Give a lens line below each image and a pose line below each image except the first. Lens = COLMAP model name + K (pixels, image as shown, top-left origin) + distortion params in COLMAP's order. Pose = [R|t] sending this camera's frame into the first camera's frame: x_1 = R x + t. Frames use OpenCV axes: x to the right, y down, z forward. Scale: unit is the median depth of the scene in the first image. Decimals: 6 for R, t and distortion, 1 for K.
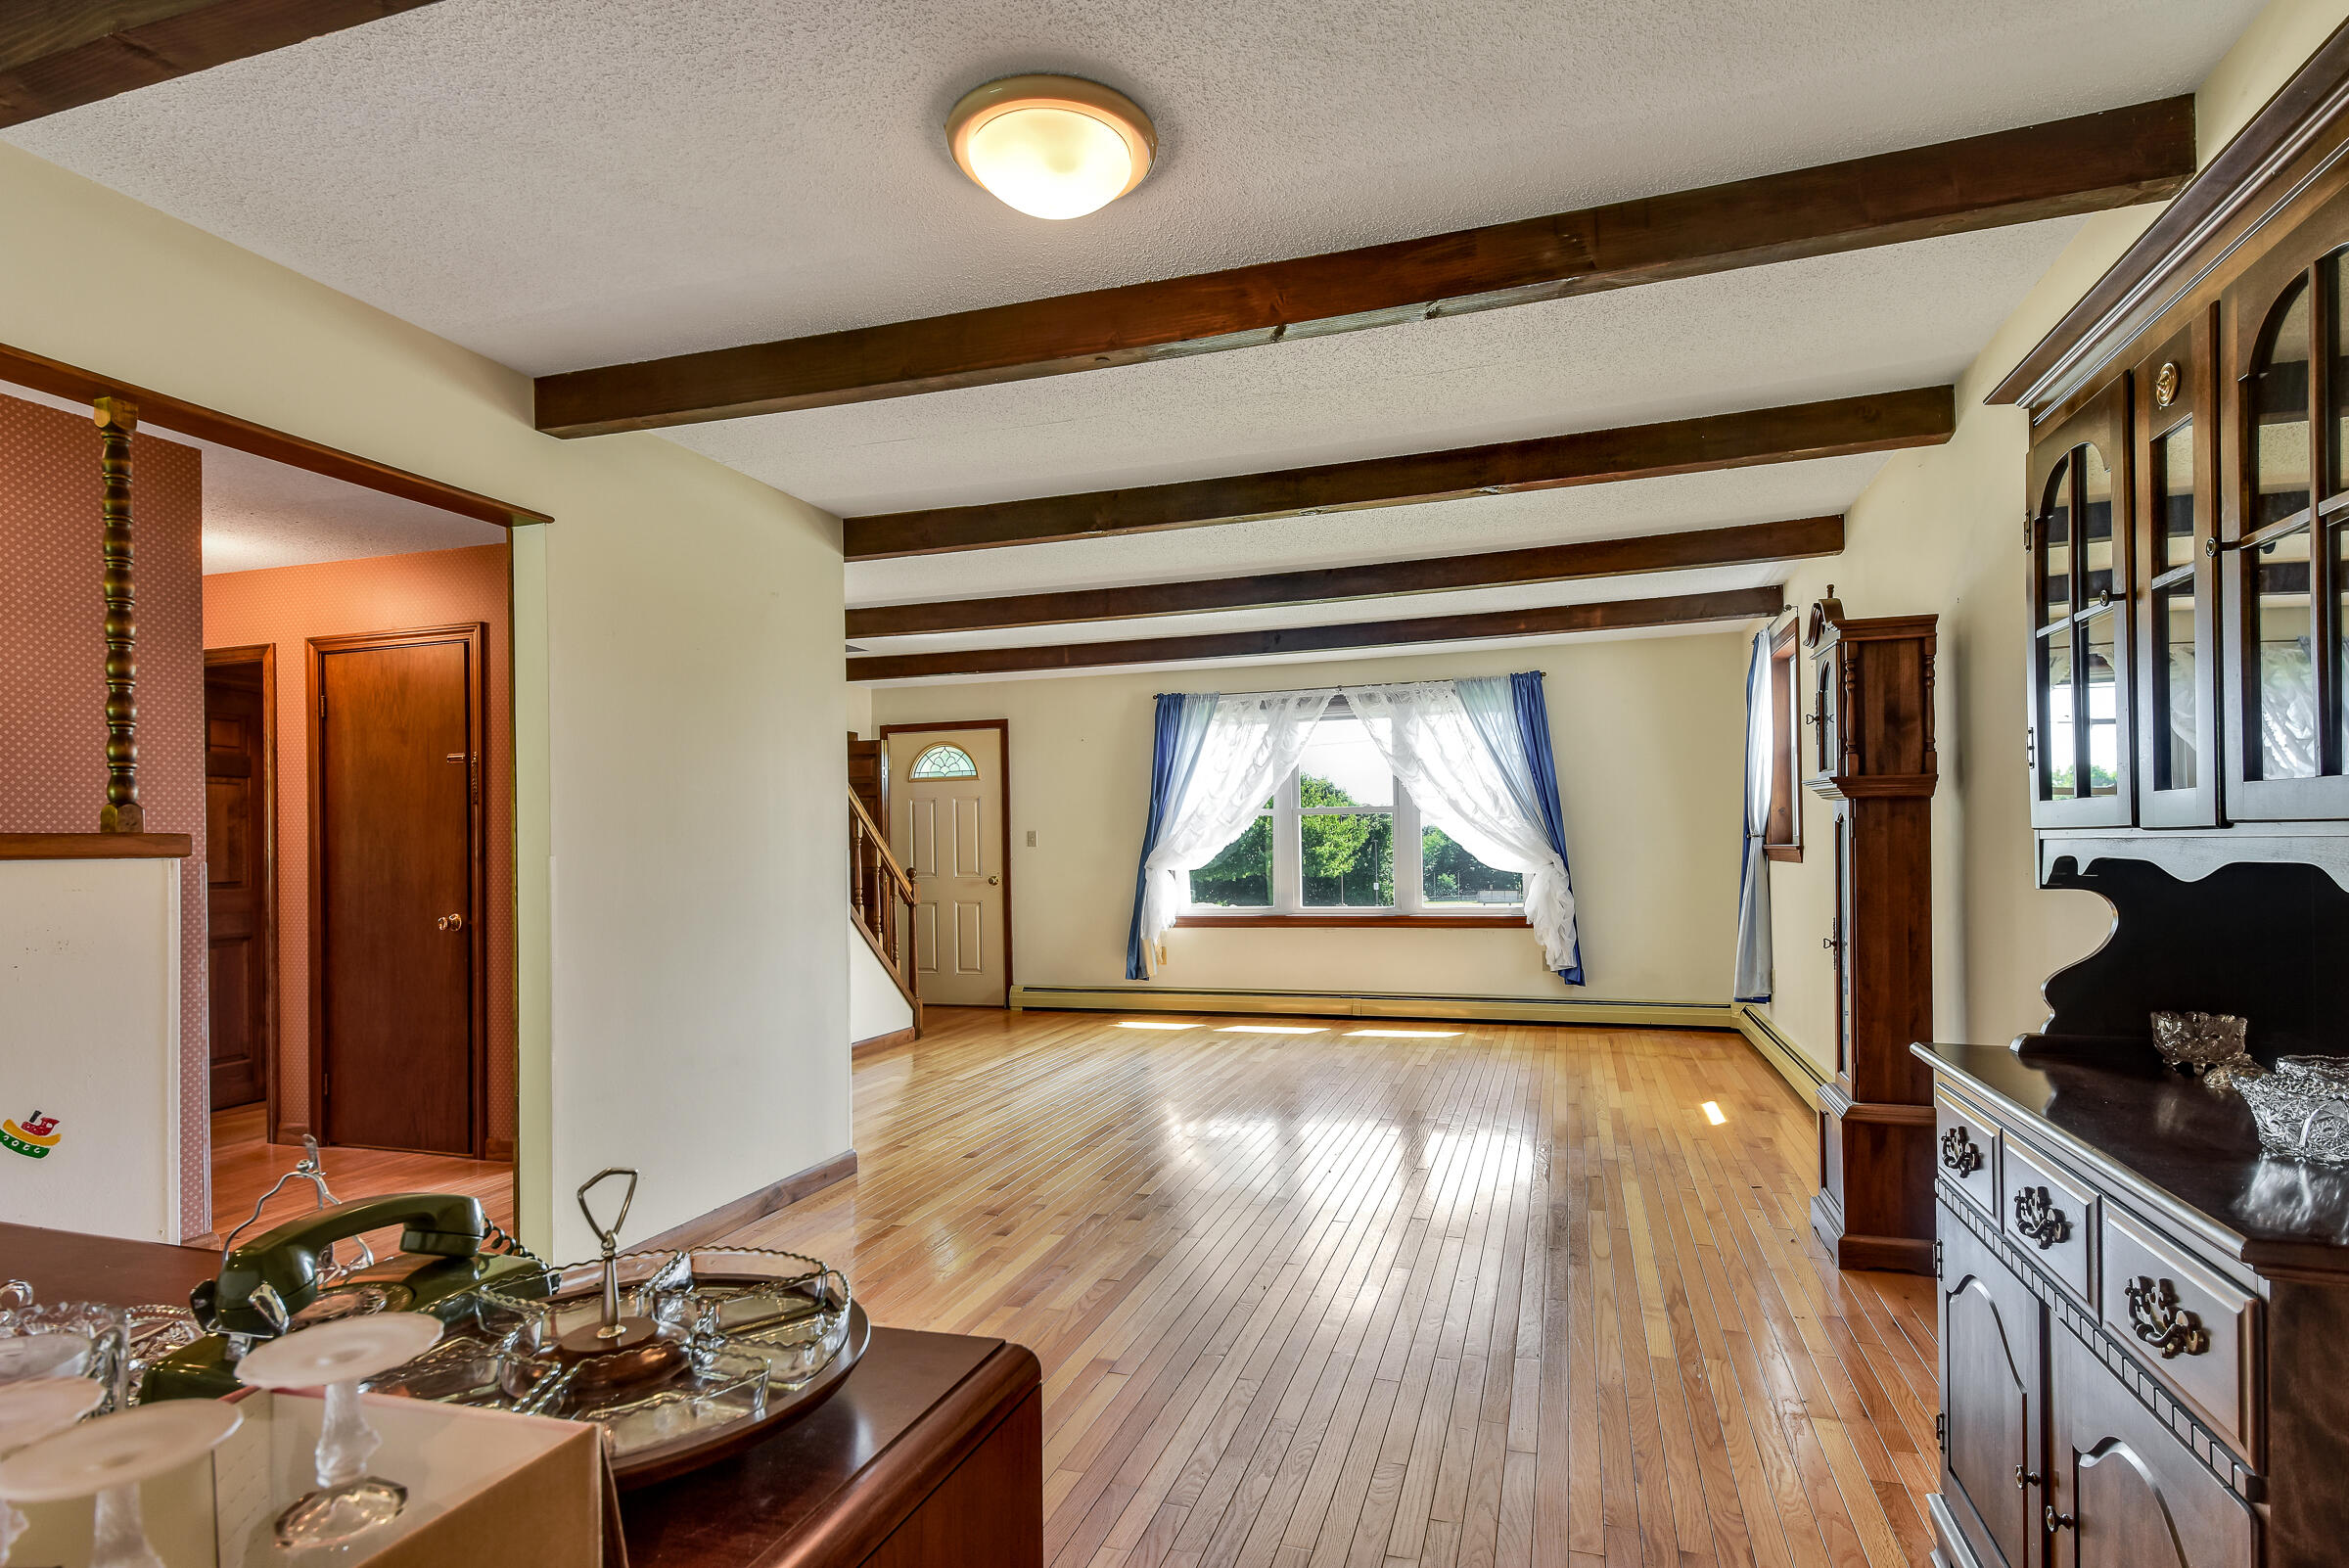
lens RADIAL K [[1223.6, 0, 1177.4], [0, 1223.6, 809.2], [0, 0, 1]] dist [0.047926, -0.000887]
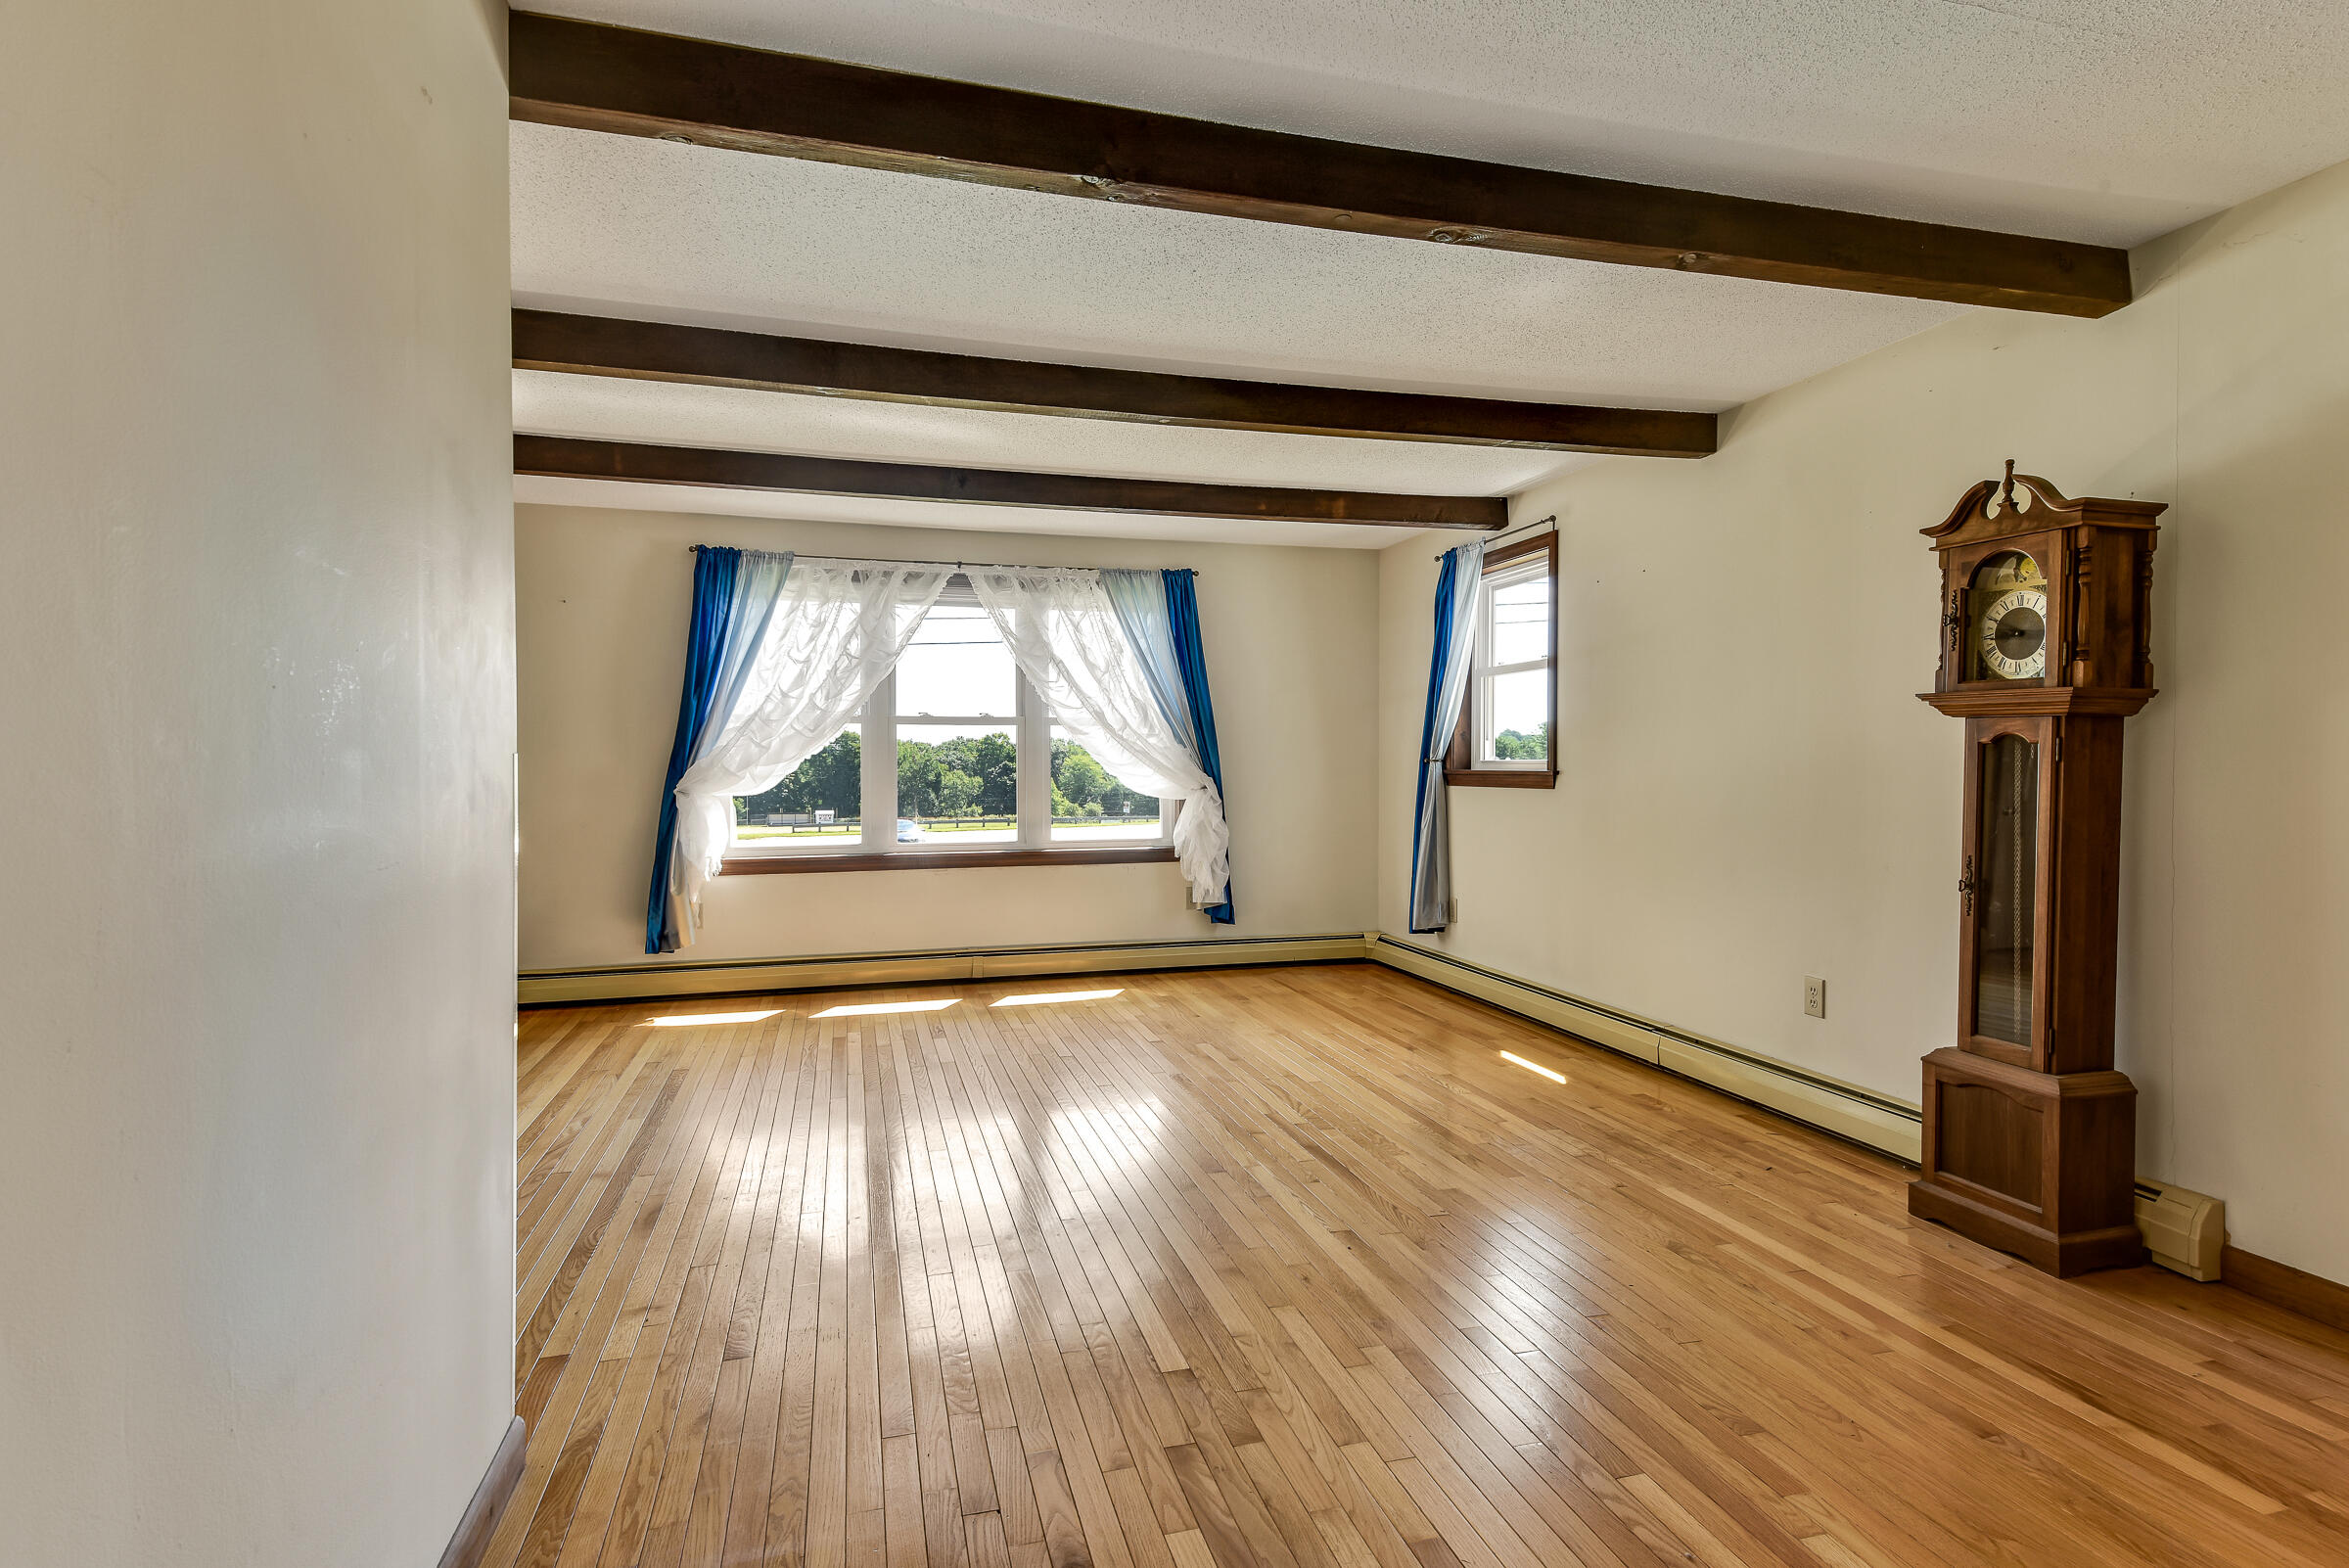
lens RADIAL K [[1177.8, 0, 1180.9], [0, 1177.8, 758.6], [0, 0, 1]] dist [0.022683, -0.001042]
pose [[0.826955, 0.018711, 0.561957, -0.180688], [-0.030330, 0.999475, 0.011354, 0.013435], [-0.561450, -0.026434, 0.827089, 0.298960]]
